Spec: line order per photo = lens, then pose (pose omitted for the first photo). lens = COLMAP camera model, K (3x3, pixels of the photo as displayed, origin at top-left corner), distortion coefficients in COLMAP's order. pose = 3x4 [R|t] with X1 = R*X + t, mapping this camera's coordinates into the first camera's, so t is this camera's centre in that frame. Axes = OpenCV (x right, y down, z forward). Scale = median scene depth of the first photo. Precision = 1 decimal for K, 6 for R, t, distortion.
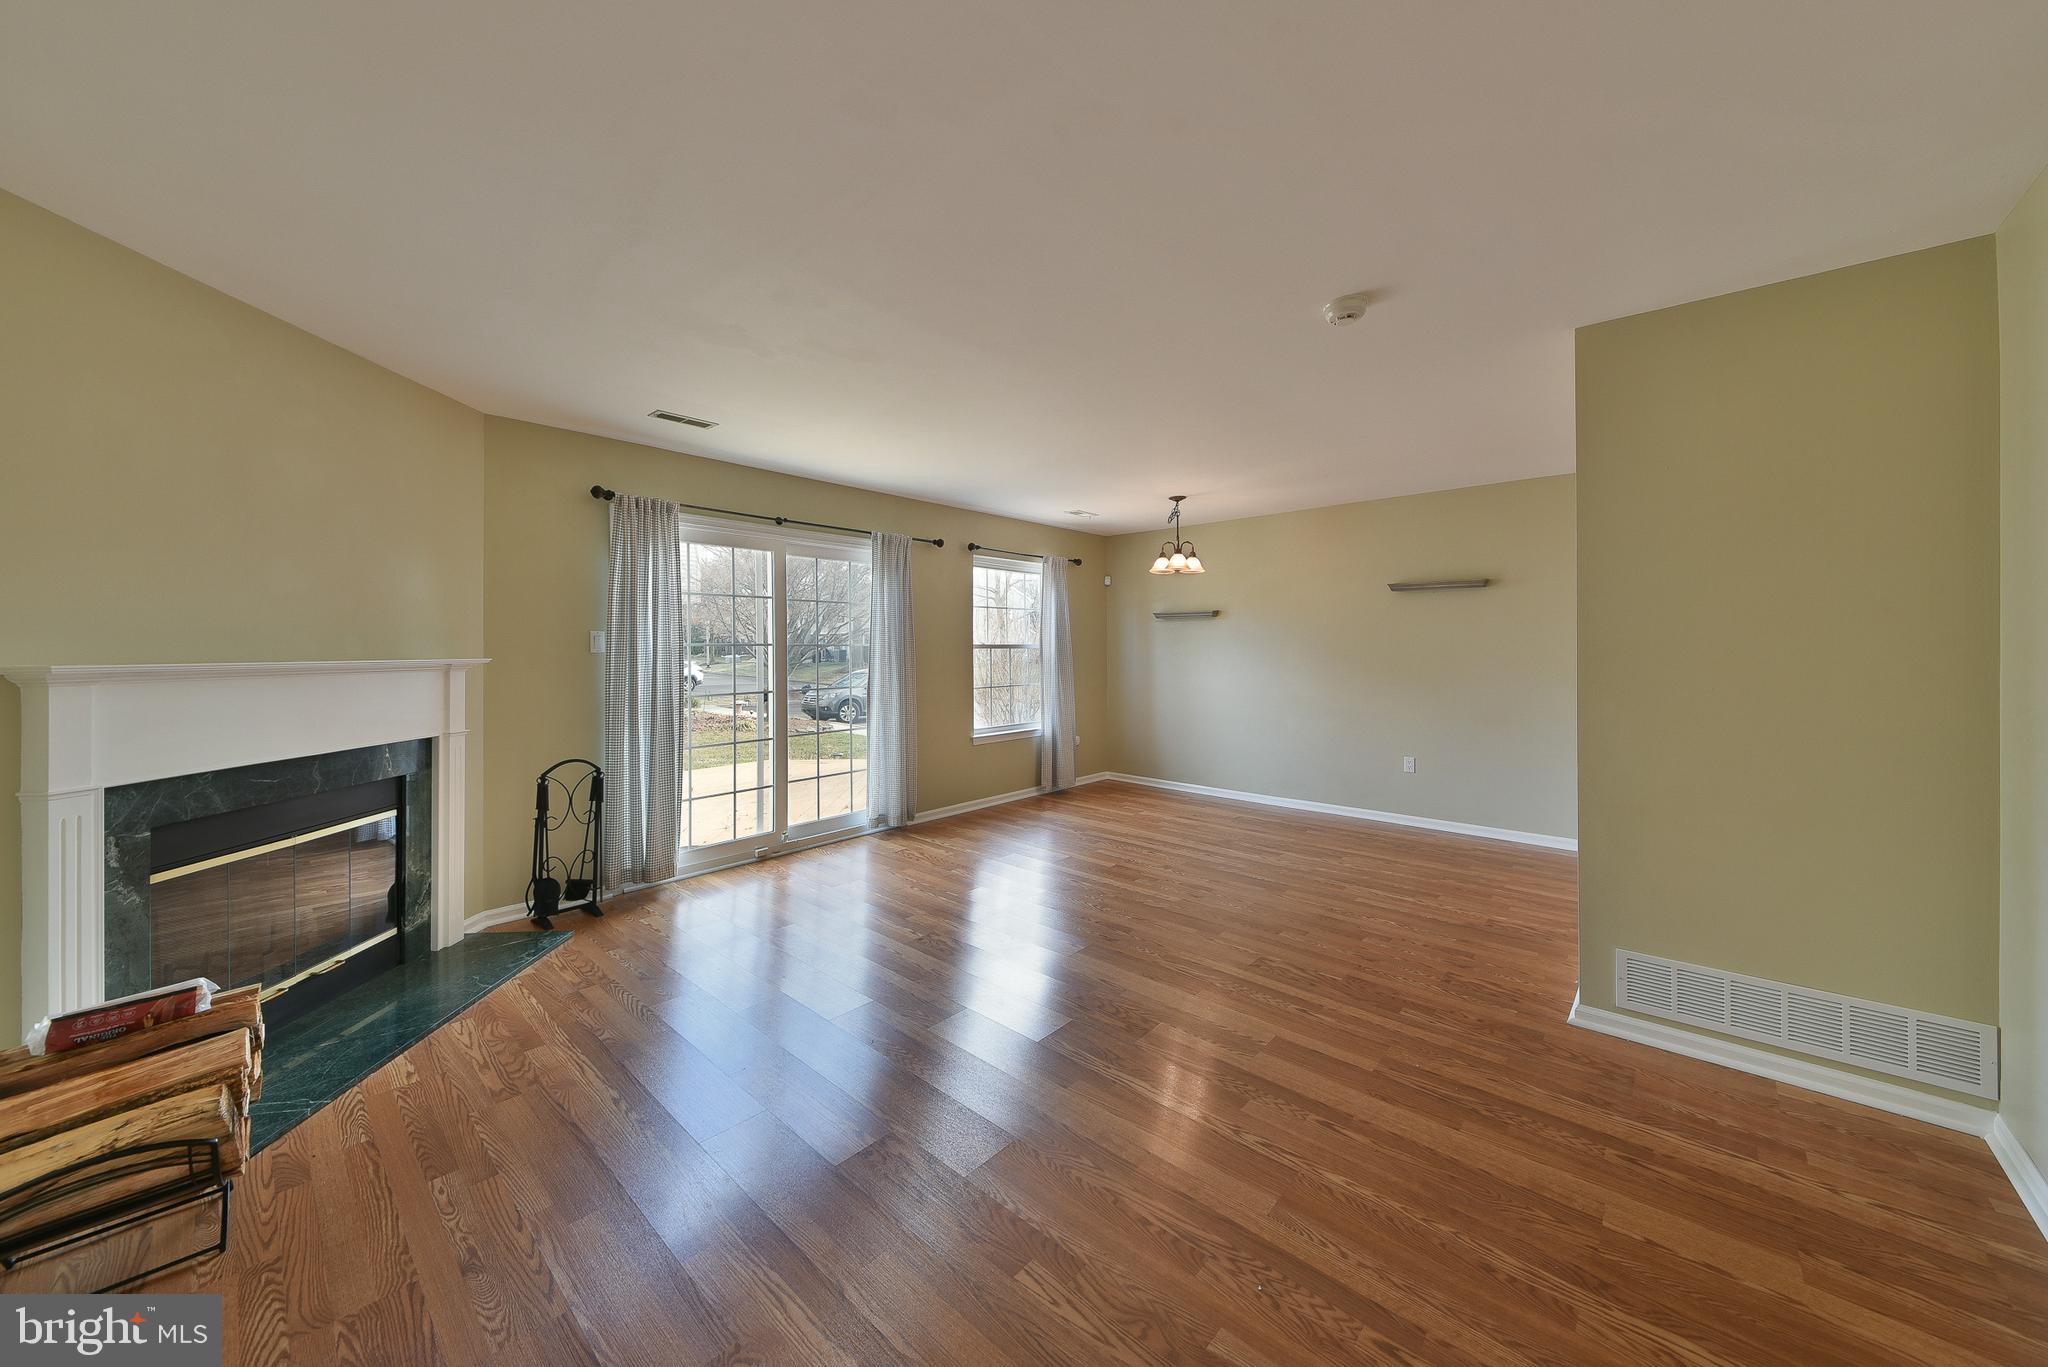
lens RADIAL K [[714.0, 0, 1016.8], [0, 714.0, 624.8], [0, 0, 1]] dist [0.000951, -0.000066]
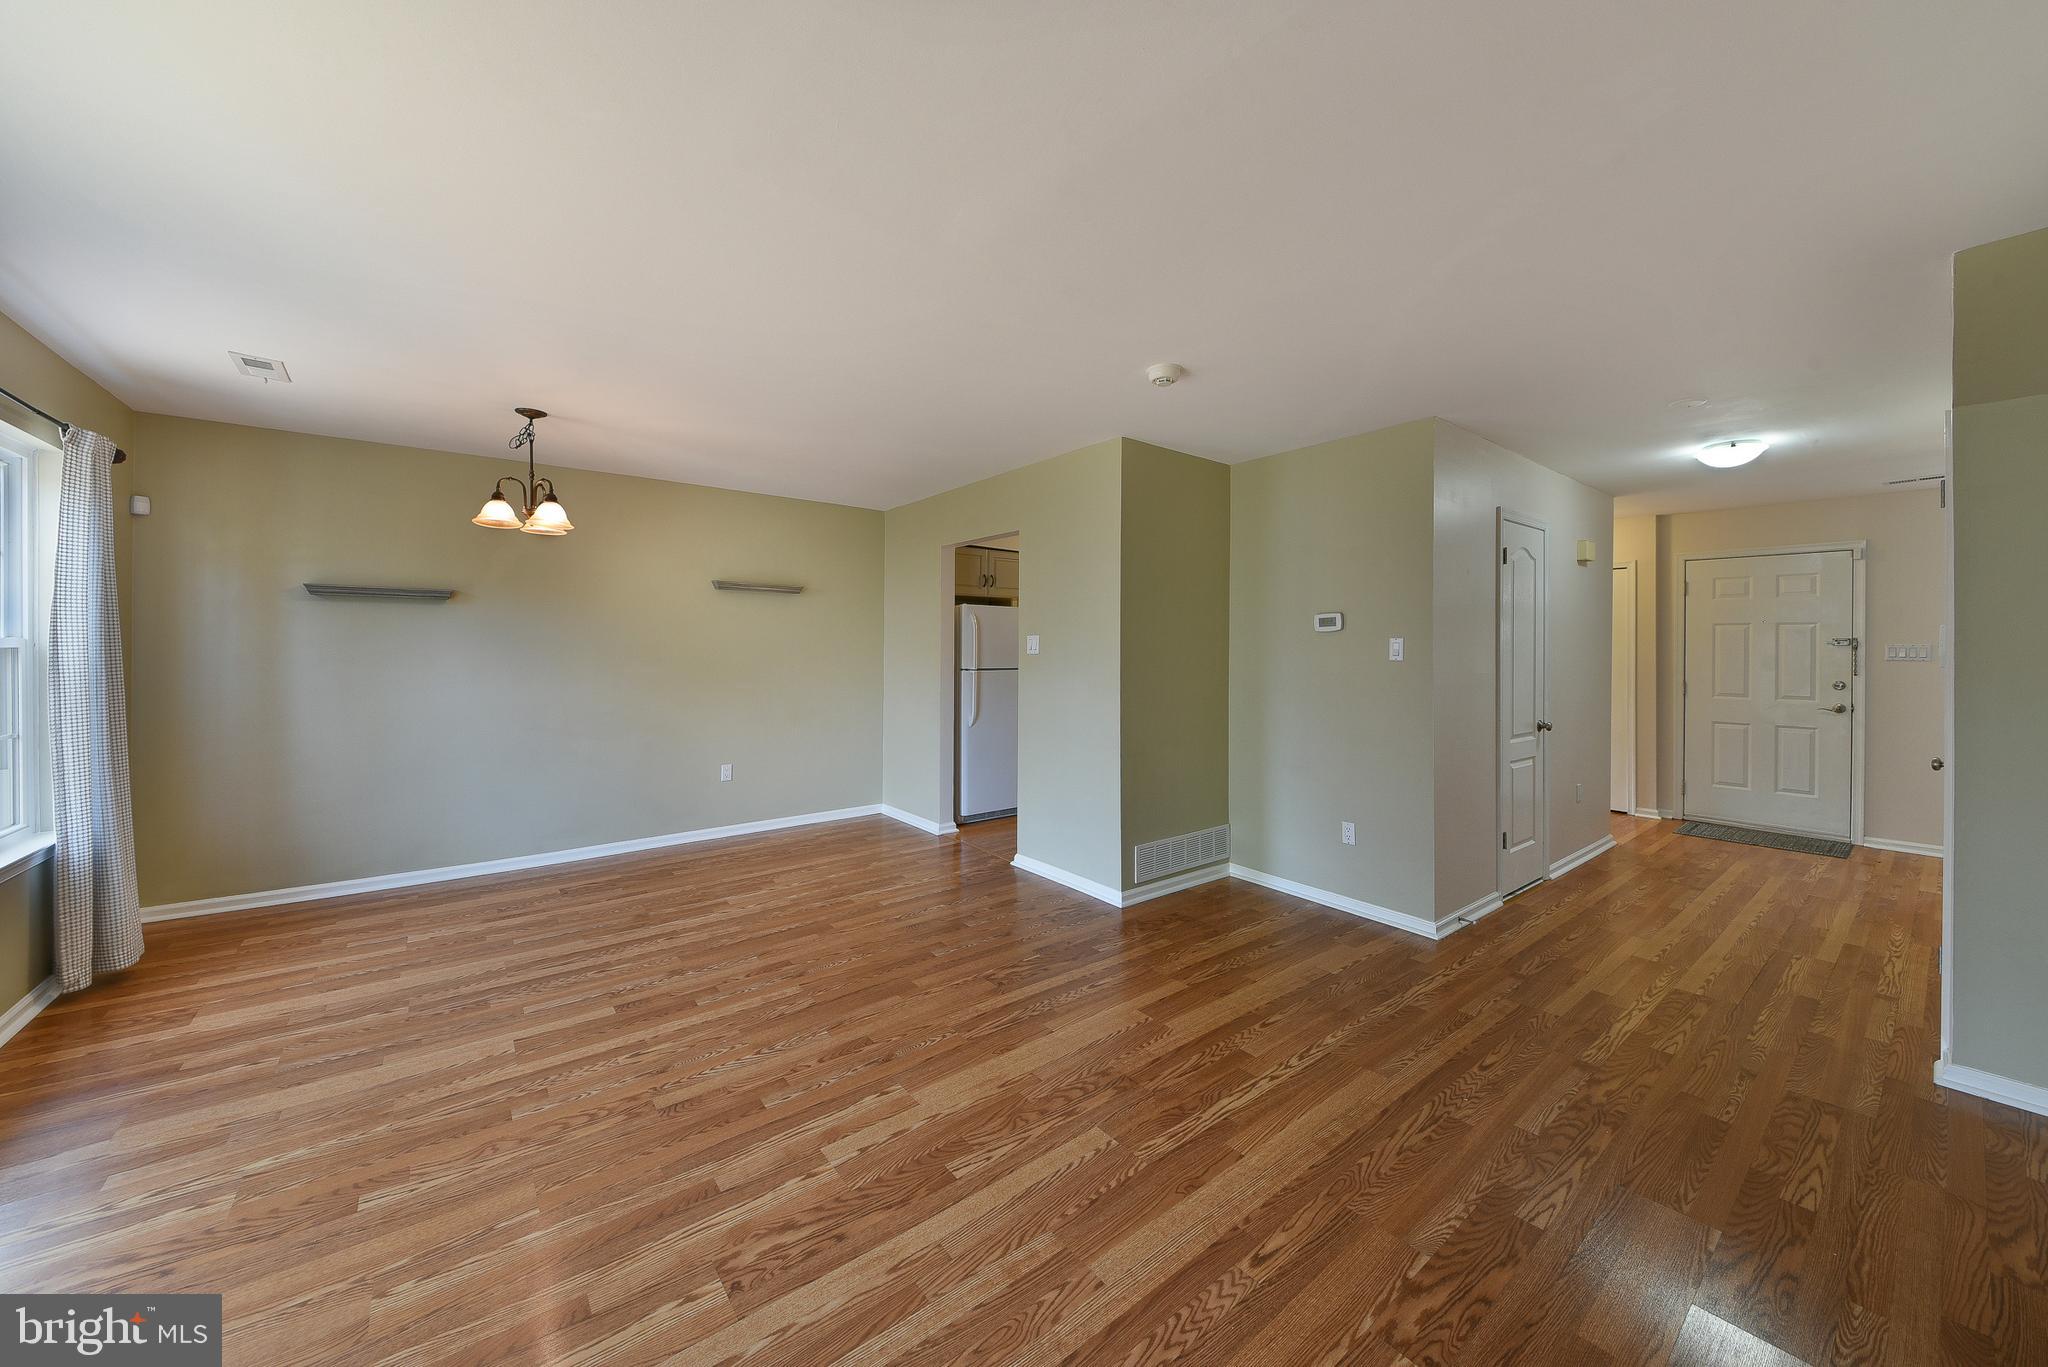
lens RADIAL K [[728.9, 0, 1026.5], [0, 728.9, 650.4], [0, 0, 1]] dist [0.026268, -0.012002]
pose [[0.154314, -0.003153, 0.988017, -0.511199], [-0.040730, 0.999125, 0.009550, 0.011774], [-0.987182, -0.041716, 0.154050, 0.668375]]
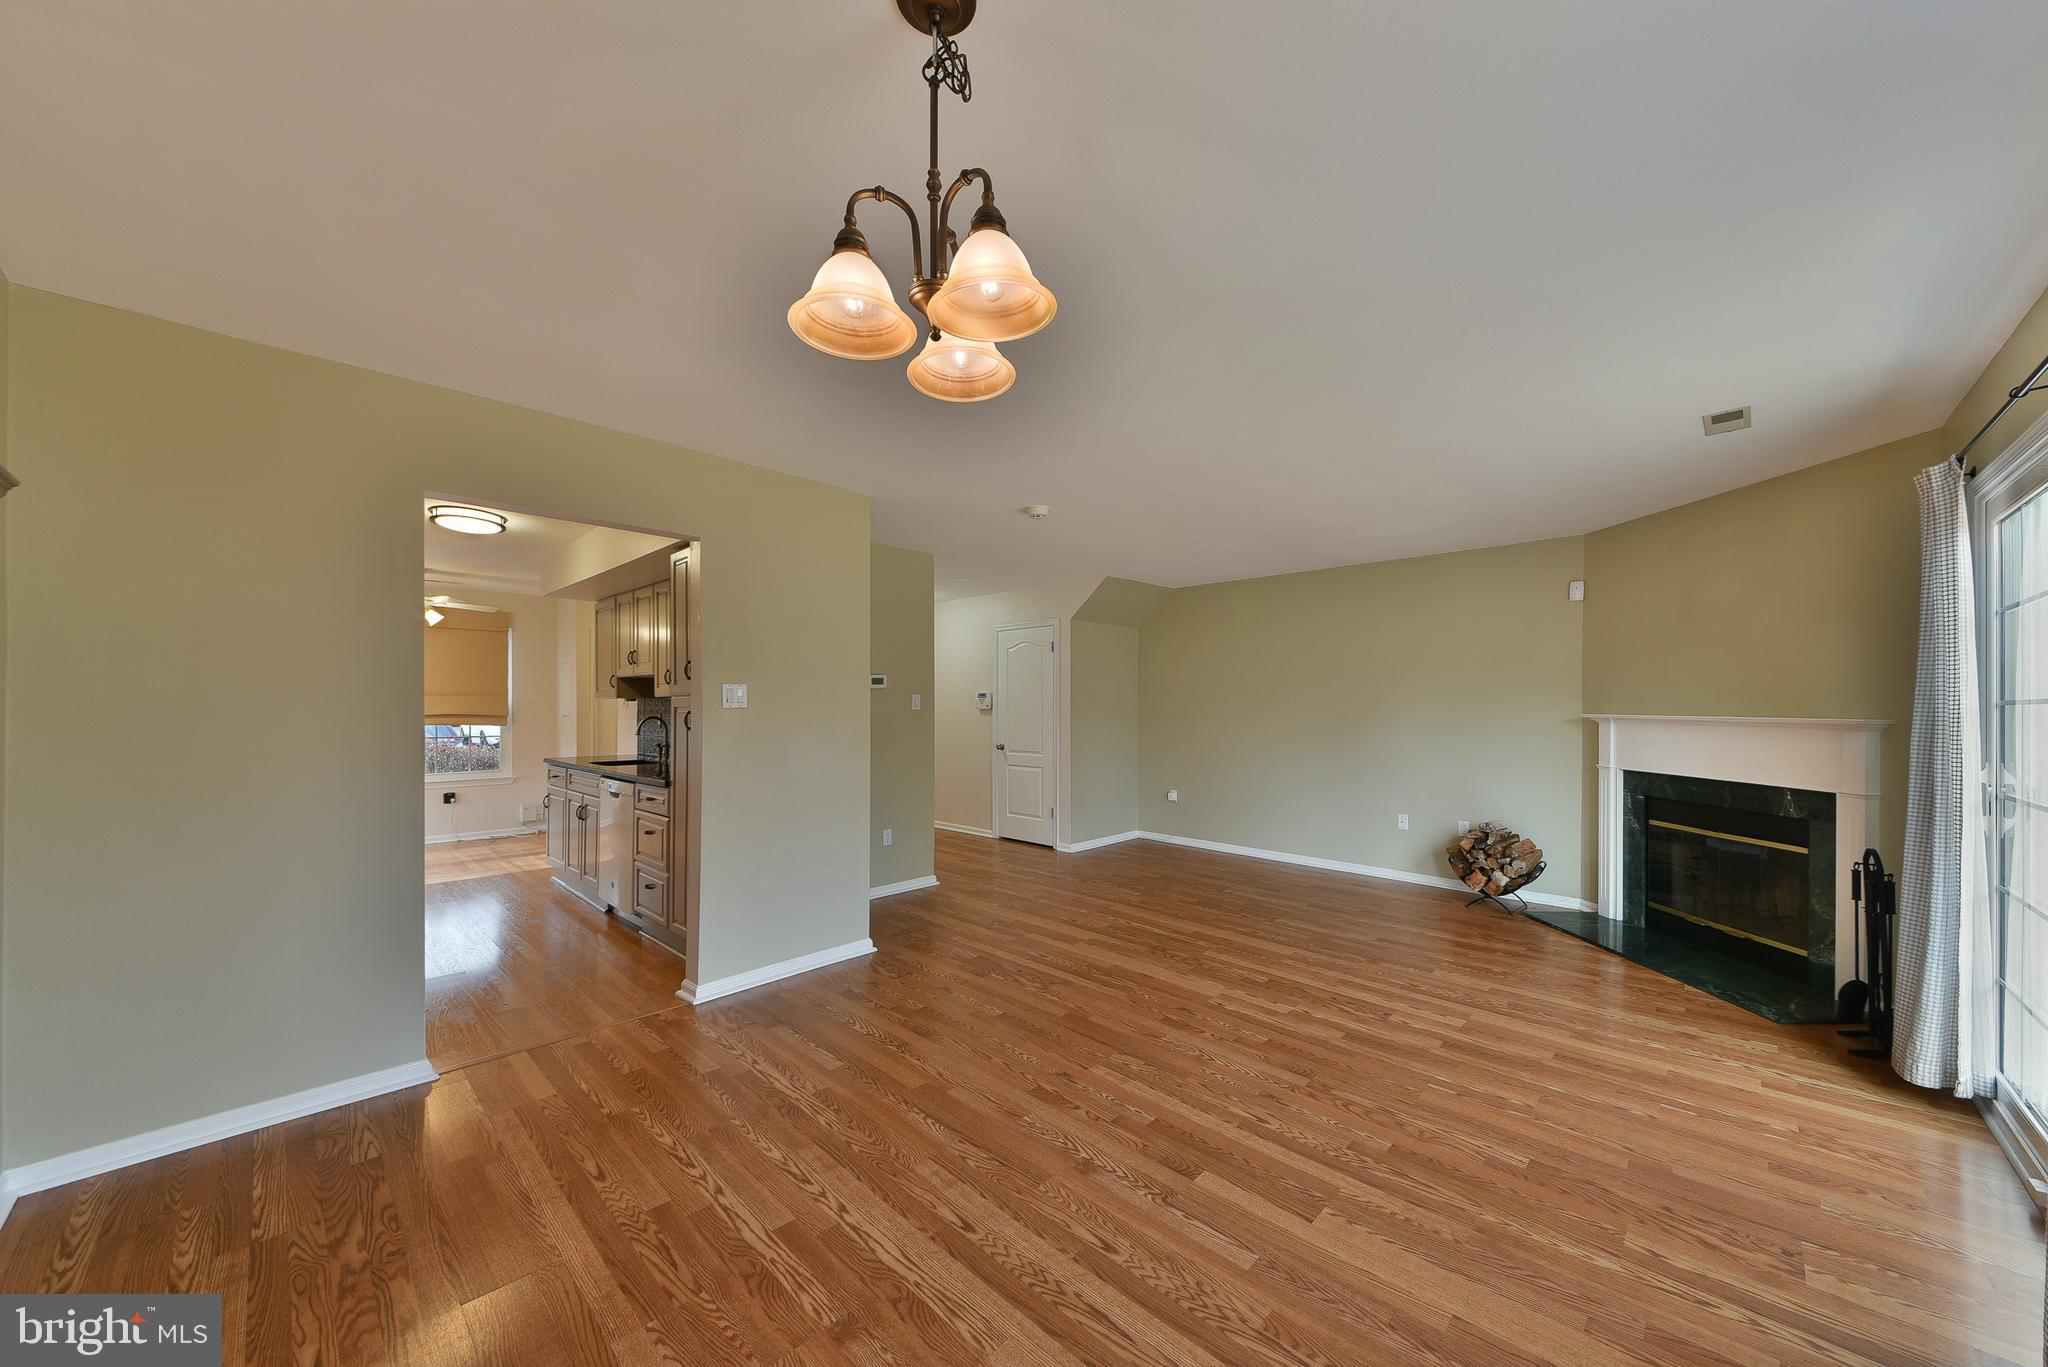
lens RADIAL K [[724.5, 0, 1022.8], [0, 724.5, 693.7], [0, 0, 1]] dist [0.000487, -0.000128]
pose [[-0.999495, 0.002942, 0.031647, 0.277614], [0.001401, 0.998817, -0.048600, 0.053638], [-0.031753, -0.048531, -0.998317, 1.761217]]
